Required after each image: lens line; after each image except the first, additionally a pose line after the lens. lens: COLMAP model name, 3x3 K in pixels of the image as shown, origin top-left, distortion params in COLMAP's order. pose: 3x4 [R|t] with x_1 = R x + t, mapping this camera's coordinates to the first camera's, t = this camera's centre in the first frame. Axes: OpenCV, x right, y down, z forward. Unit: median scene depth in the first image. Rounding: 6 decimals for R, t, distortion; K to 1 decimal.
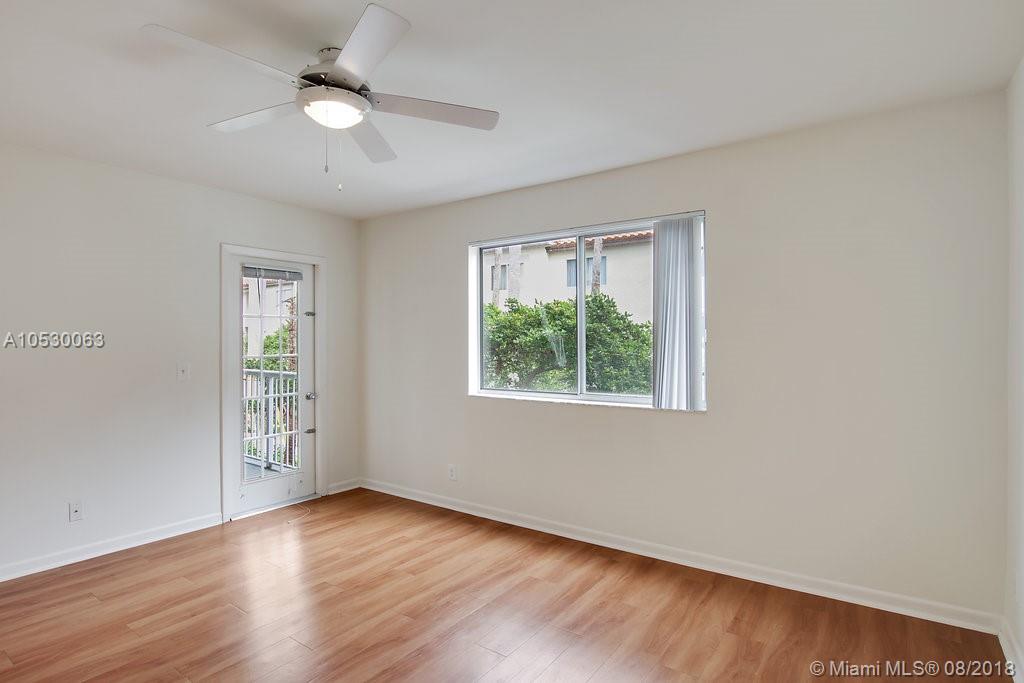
lens RADIAL K [[531.2, 0, 516.1], [0, 531.2, 346.0], [0, 0, 1]] dist [-0.001997, 0.000871]
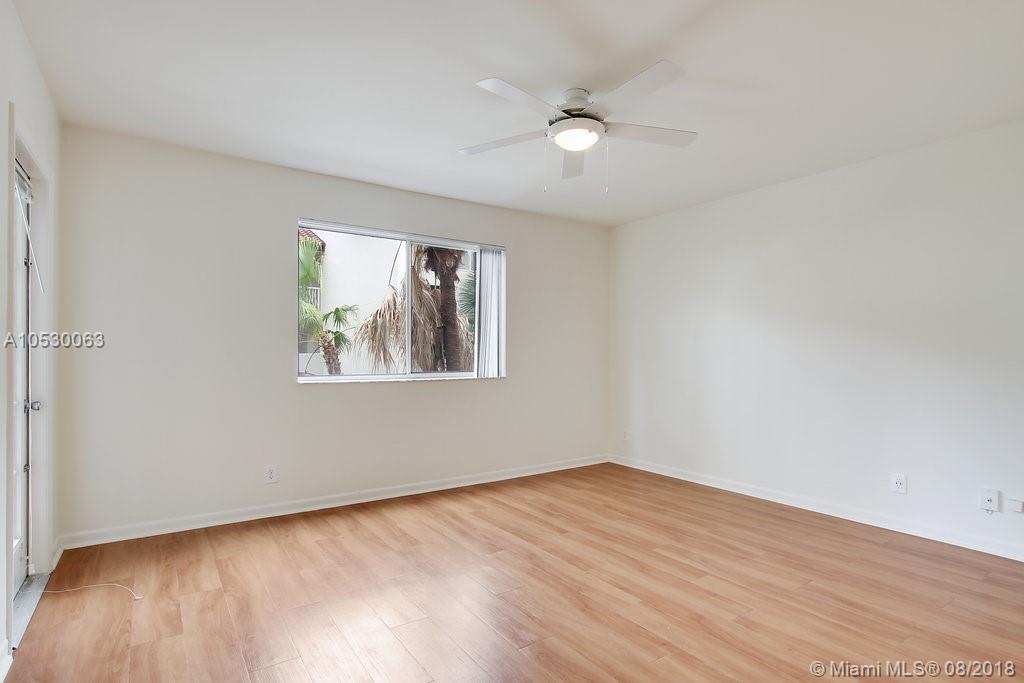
lens RADIAL K [[531.2, 0, 510.1], [0, 531.2, 341.5], [0, 0, 1]] dist [-0.001997, 0.000871]
pose [[0.357961, 0.005267, 0.933722, -0.979282], [-0.006437, 0.999974, -0.003173, 0.023779], [-0.933714, -0.004874, 0.357986, 0.394587]]
